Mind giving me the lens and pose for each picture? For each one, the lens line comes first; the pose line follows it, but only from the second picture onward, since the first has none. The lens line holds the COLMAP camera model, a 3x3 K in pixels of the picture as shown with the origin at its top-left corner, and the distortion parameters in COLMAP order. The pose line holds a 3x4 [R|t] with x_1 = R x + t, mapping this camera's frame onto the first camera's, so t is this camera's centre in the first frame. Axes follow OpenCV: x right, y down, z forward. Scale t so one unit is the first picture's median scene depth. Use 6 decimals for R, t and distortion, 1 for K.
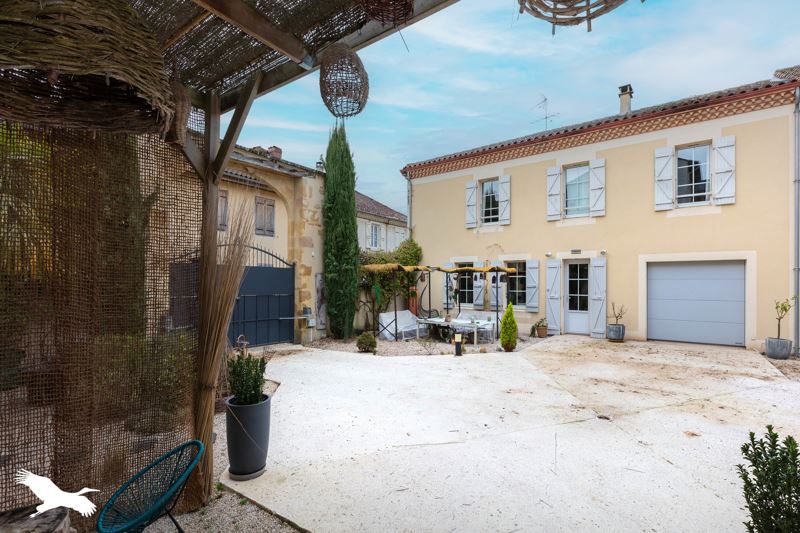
lens RADIAL K [[385.6, 0, 394.9], [0, 385.6, 289.8], [0, 0, 1]] dist [-0.002795, 0.000084]
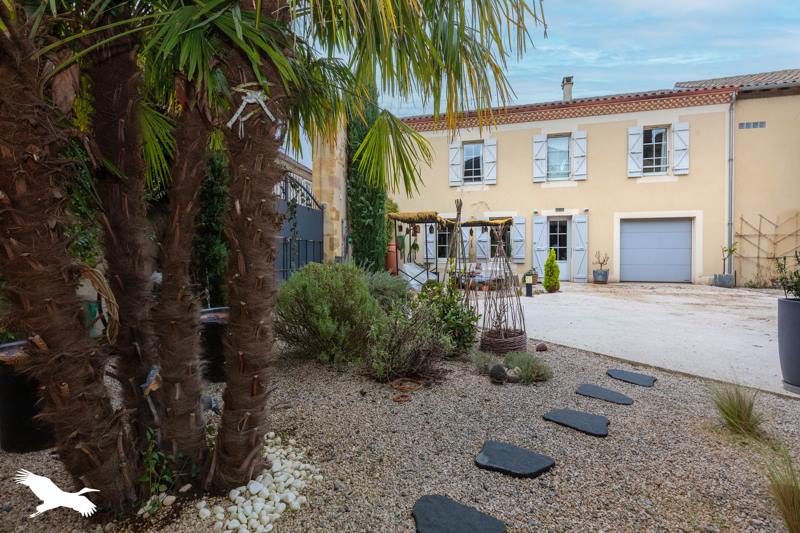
lens RADIAL K [[363.3, 0, 399.9], [0, 363.3, 264.5], [0, 0, 1]] dist [0.001430, 0.000035]
pose [[0.928246, -0.006489, 0.371911, -0.395506], [0.002790, 0.999941, 0.010482, 0.054887], [-0.371958, -0.008692, 0.928209, 0.163820]]
